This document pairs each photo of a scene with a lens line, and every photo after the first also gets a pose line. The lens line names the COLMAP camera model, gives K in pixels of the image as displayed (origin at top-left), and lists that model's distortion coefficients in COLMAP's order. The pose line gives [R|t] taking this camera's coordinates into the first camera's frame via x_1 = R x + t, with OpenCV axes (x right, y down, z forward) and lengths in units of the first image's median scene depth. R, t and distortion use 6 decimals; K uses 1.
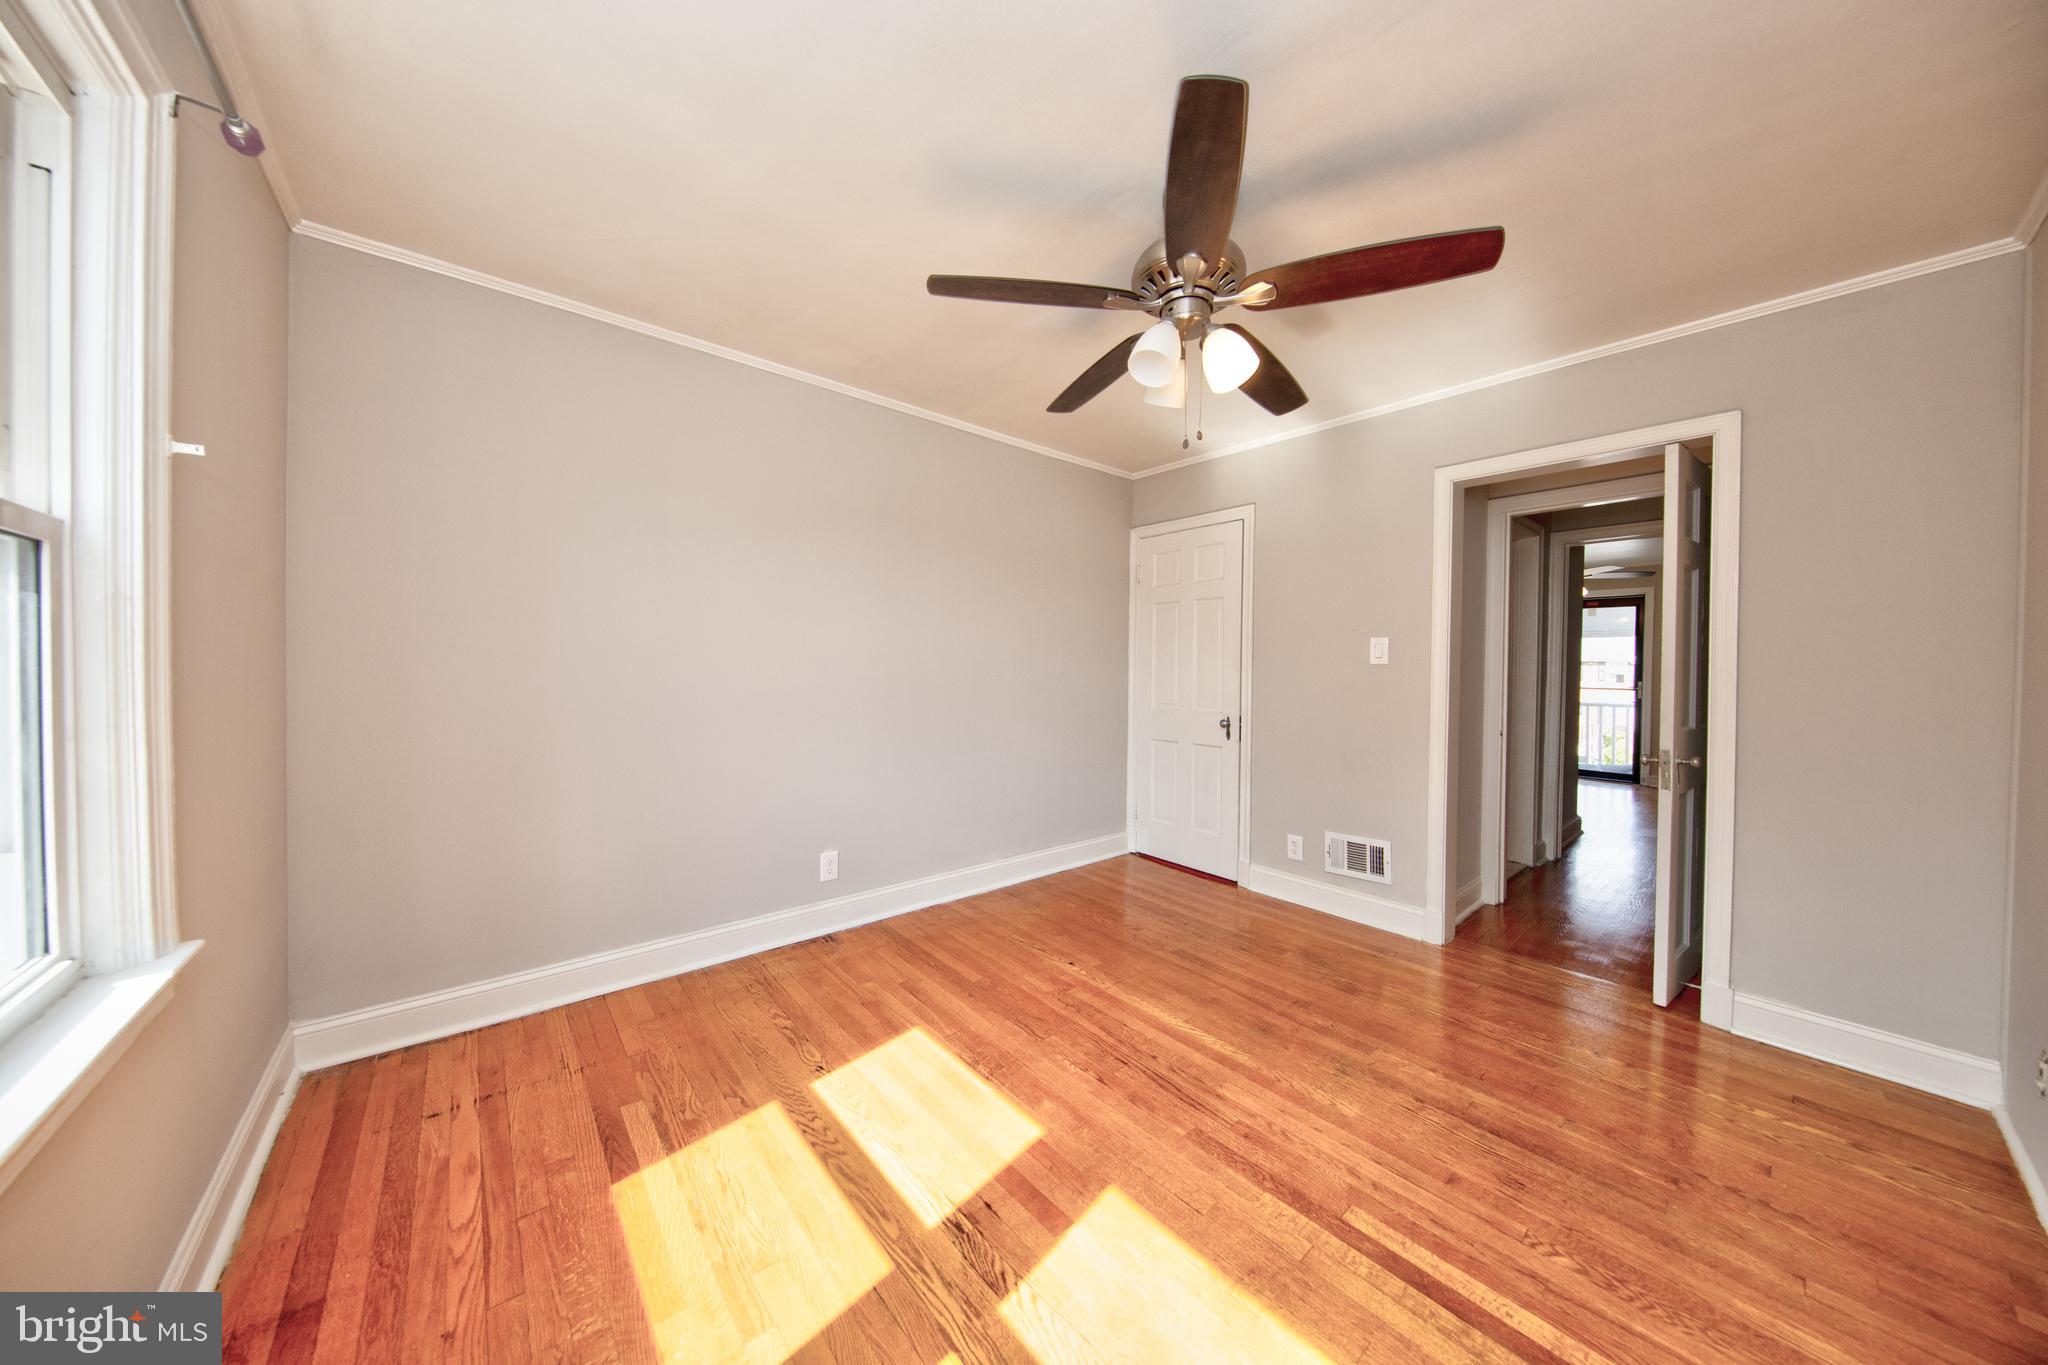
lens RADIAL K [[644.4, 0, 1000.0], [0, 644.4, 676.5], [0, 0, 1]] dist [0.000479, -0.000057]
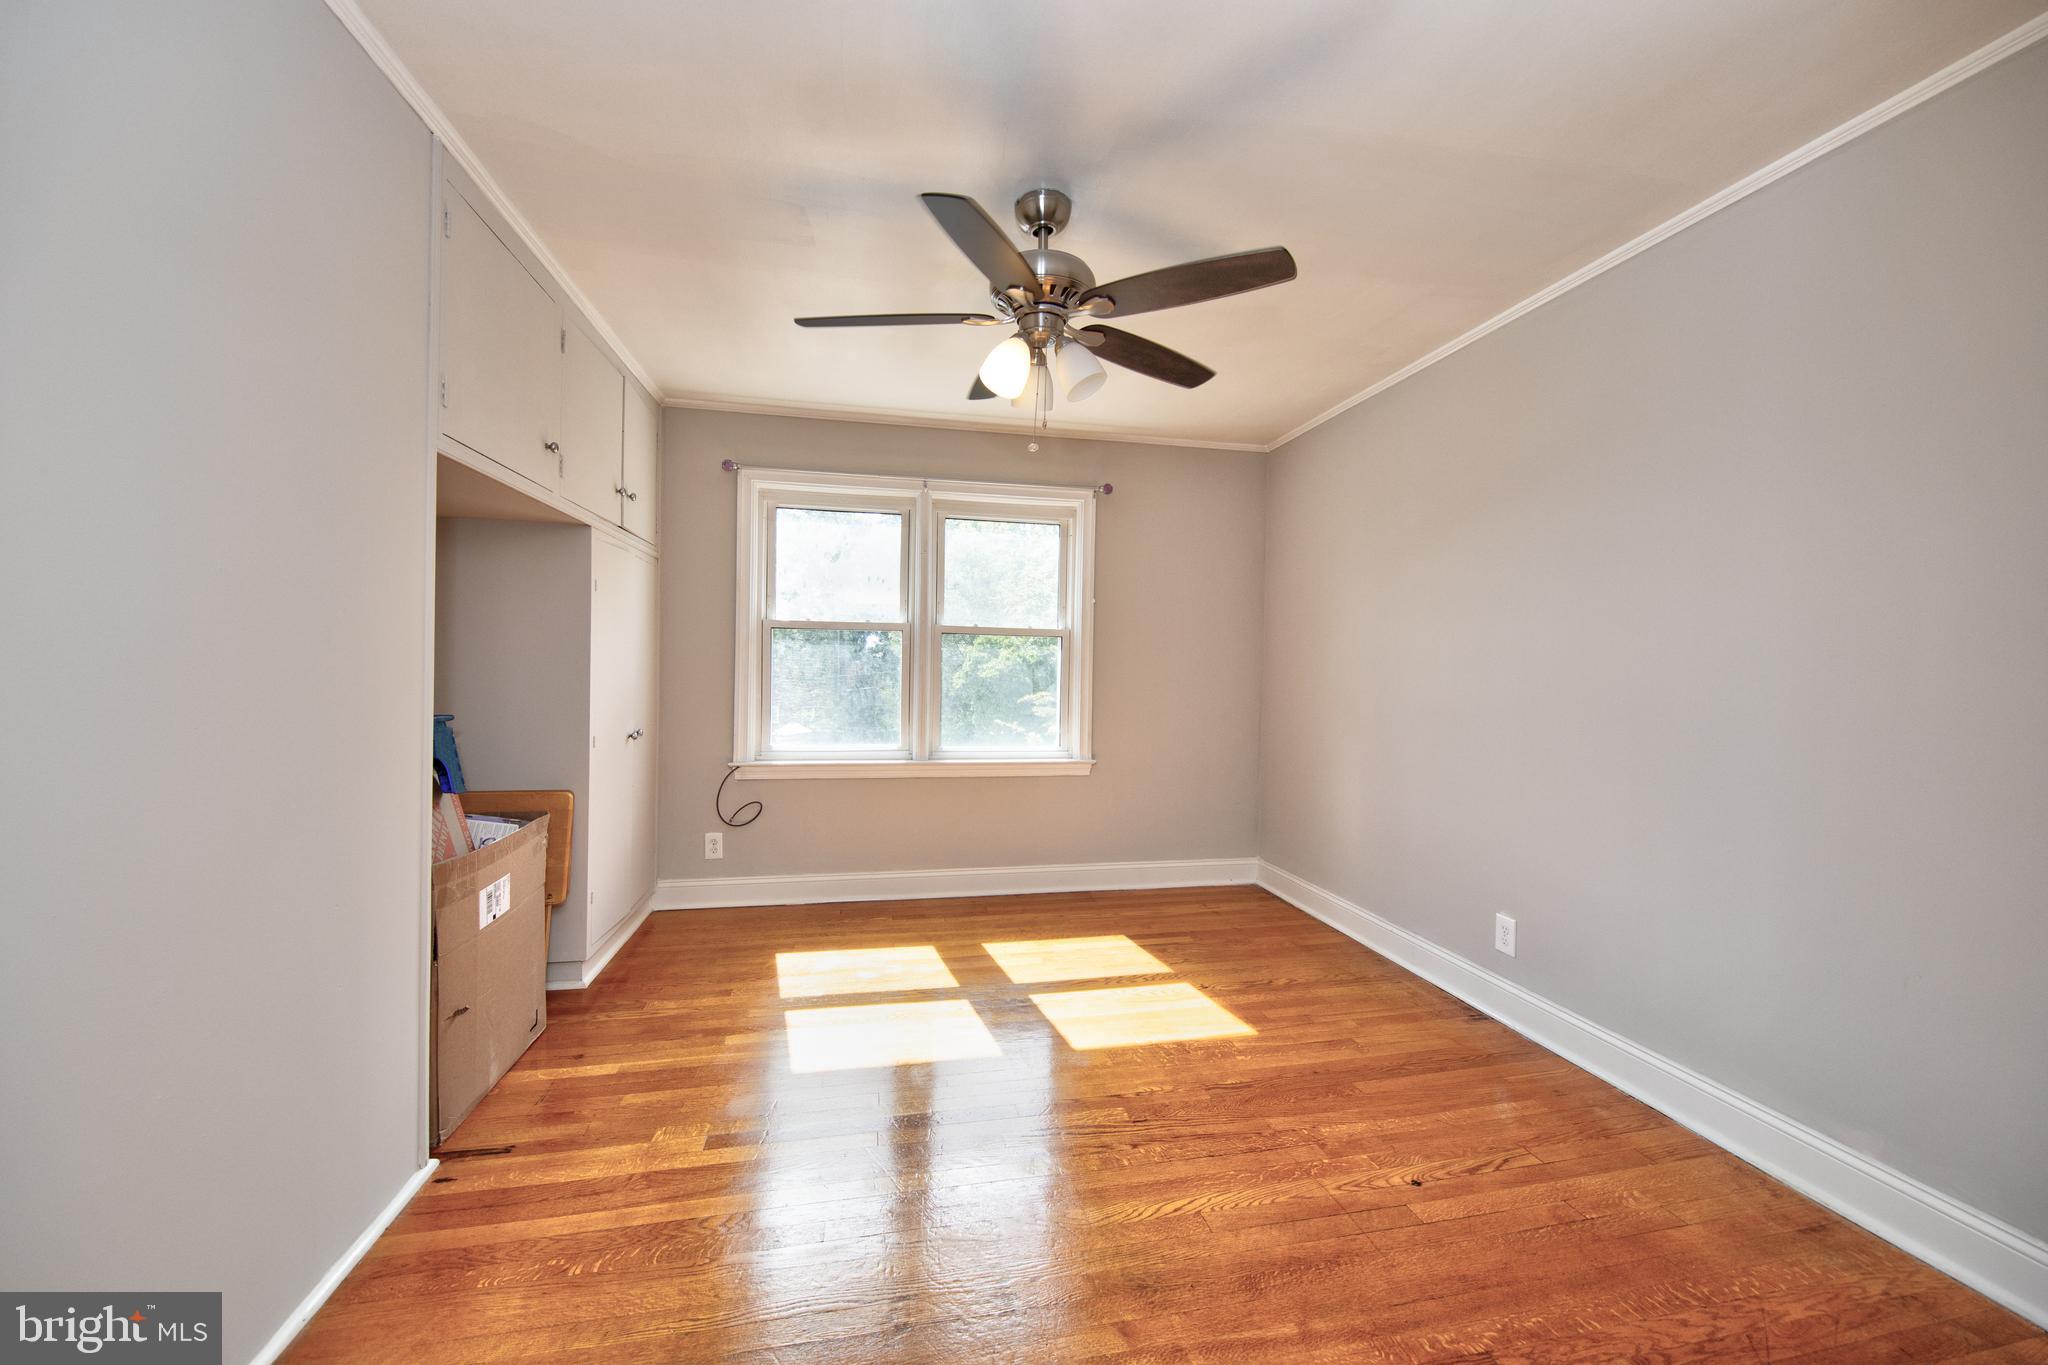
lens RADIAL K [[706.2, 0, 1013.0], [0, 706.2, 675.5], [0, 0, 1]] dist [0.002821, 0.000076]
pose [[-0.455897, -0.008617, -0.889991, 0.941121], [-0.034688, 0.999365, 0.008093, 0.001701], [0.889356, 0.034561, -0.455907, 1.068098]]
